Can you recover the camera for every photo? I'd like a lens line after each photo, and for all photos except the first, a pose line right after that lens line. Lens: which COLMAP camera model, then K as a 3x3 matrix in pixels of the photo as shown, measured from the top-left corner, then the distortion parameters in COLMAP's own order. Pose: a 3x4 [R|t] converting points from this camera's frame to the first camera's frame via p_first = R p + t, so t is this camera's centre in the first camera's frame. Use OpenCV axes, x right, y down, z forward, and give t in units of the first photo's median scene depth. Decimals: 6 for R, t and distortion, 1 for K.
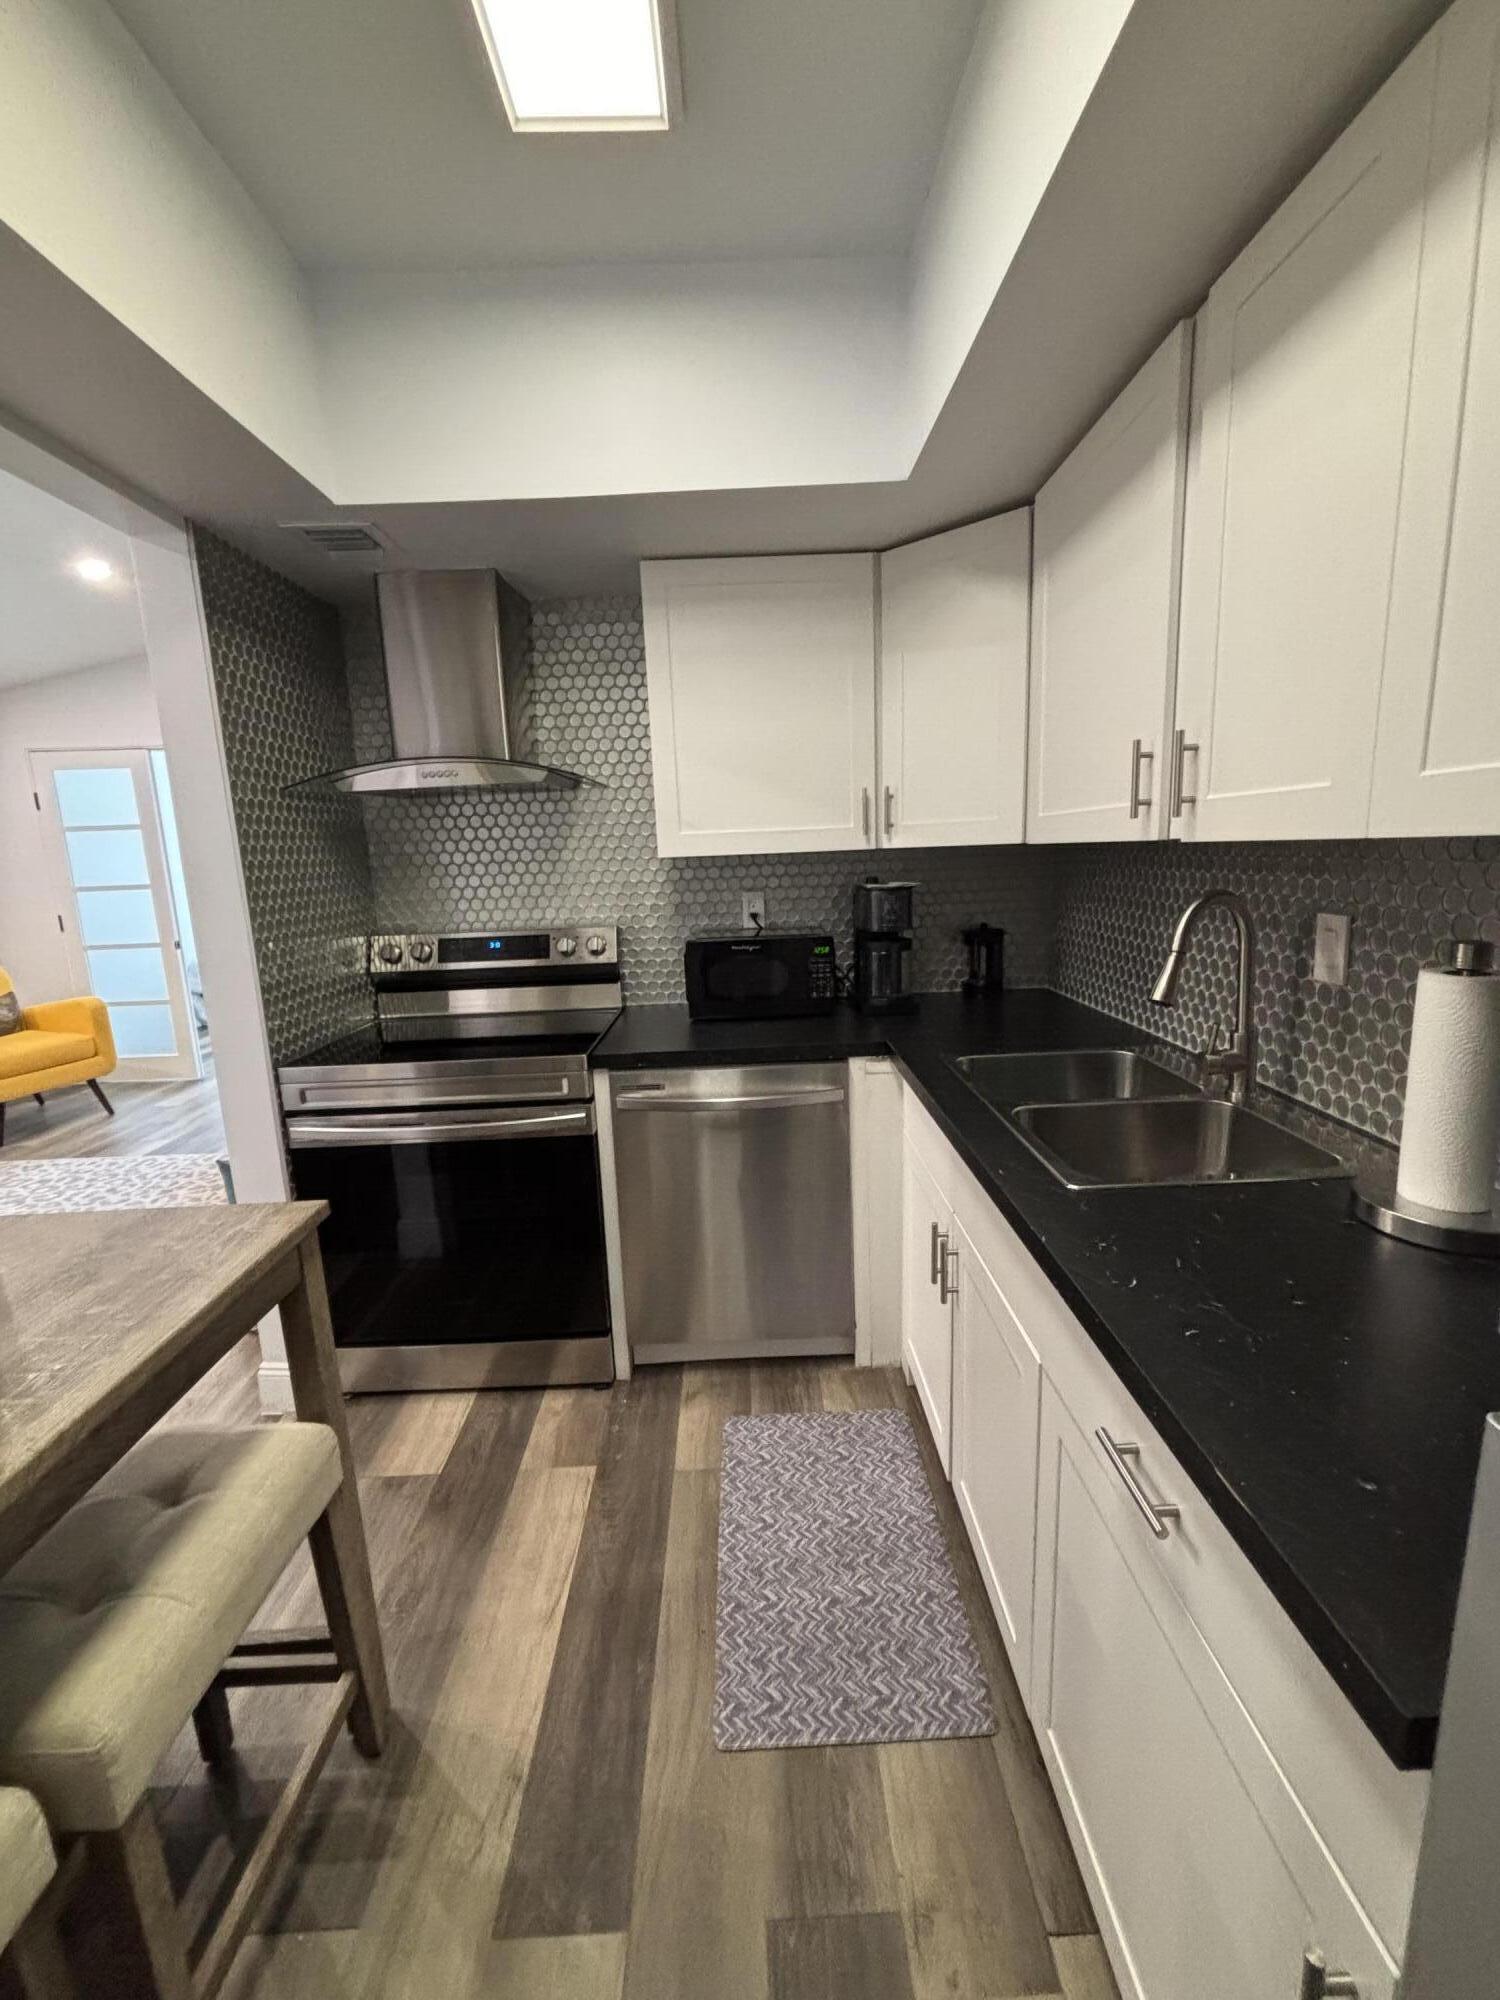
lens RADIAL K [[811.2, 0, 760.1], [0, 811.2, 997.4], [0, 0, 1]] dist [-0.011986, 0.003343]
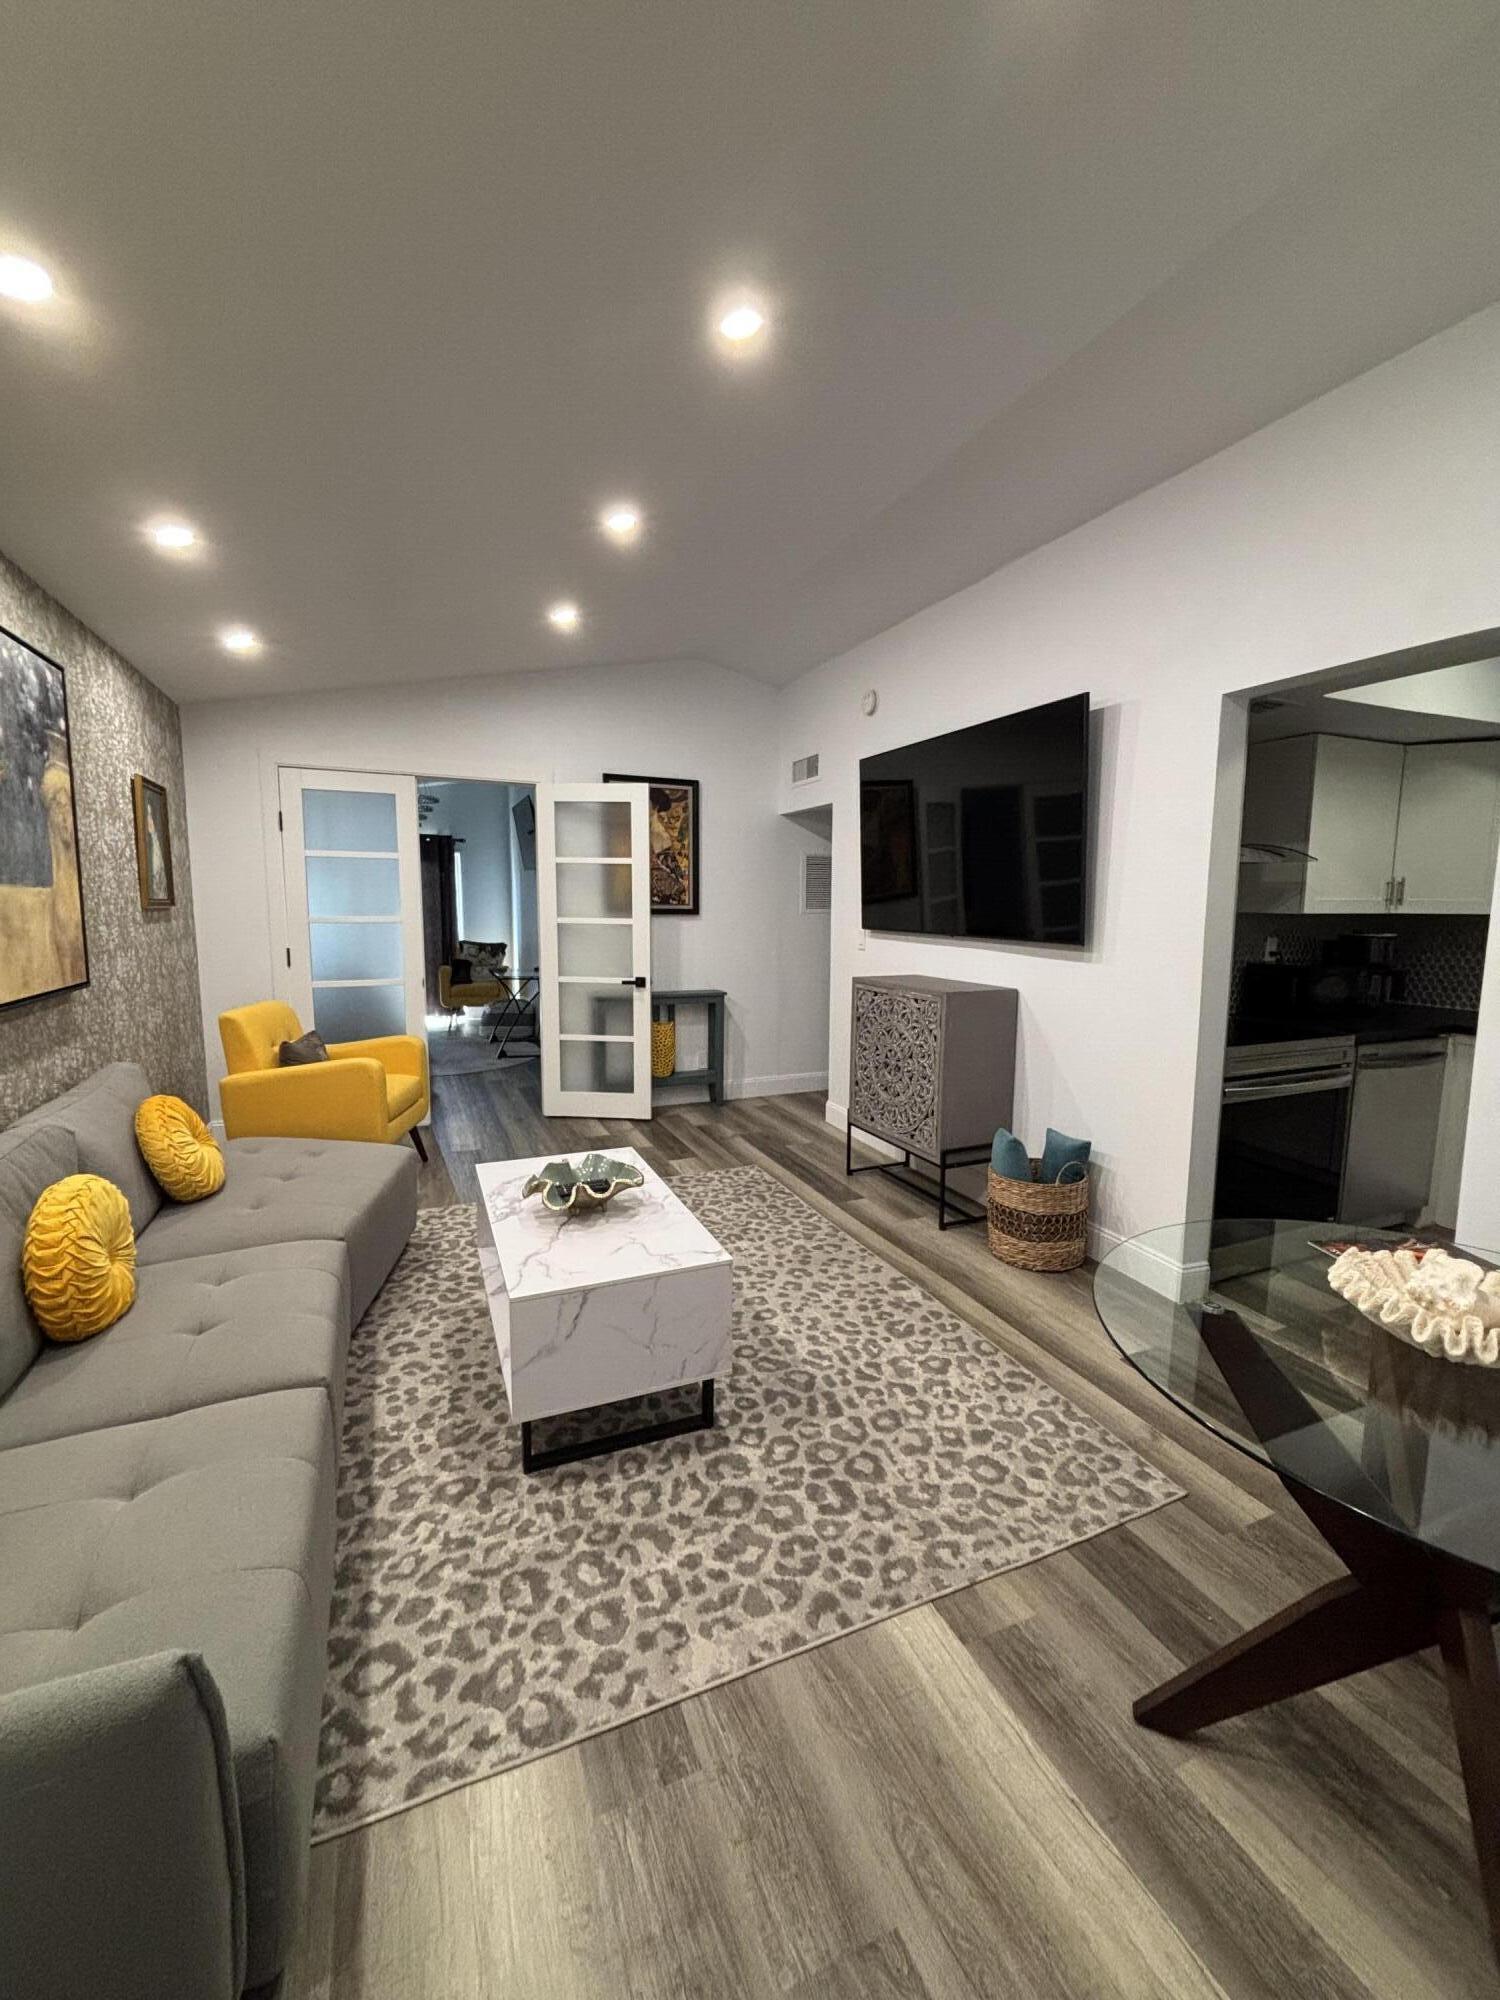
lens RADIAL K [[811.2, 0, 746.4], [0, 811.2, 998.6], [0, 0, 1]] dist [-0.011986, 0.003343]
pose [[0.927845, -0.004277, 0.372941, -1.944125], [0.027721, 0.997959, -0.057524, 0.057123], [-0.371934, 0.063712, 0.926070, -0.039321]]
